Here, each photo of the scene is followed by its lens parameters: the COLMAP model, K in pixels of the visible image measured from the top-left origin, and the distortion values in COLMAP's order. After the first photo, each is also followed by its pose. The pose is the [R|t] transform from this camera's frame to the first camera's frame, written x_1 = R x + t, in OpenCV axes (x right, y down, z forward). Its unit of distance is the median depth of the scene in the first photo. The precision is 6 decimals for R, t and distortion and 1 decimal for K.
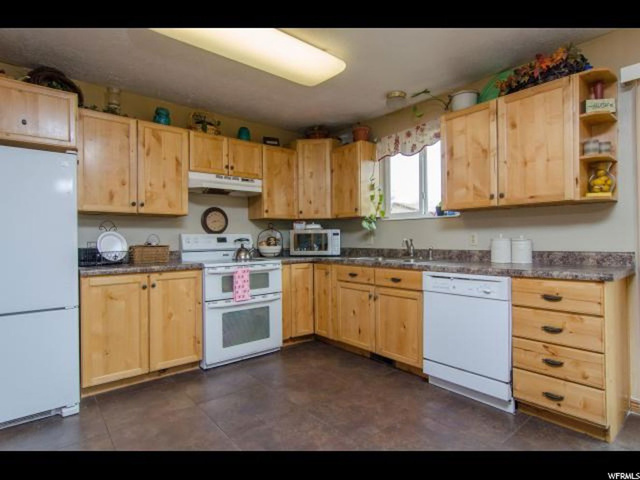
lens RADIAL K [[343.9, 0, 322.2], [0, 343.9, 240.3], [0, 0, 1]] dist [-0.000717, -0.000876]
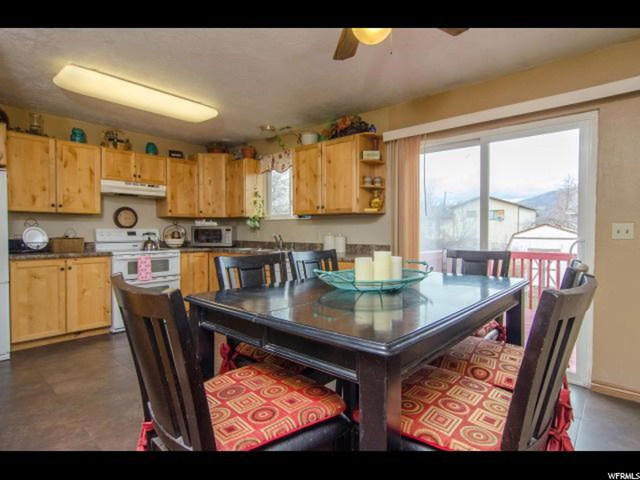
lens RADIAL K [[343.9, 0, 317.8], [0, 343.9, 239.5], [0, 0, 1]] dist [-0.000717, -0.000876]
pose [[0.987362, 0.008476, 0.158251, 0.214527], [-0.011578, 0.999758, 0.018690, -0.012606], [-0.158055, -0.020286, 0.987222, -0.404126]]
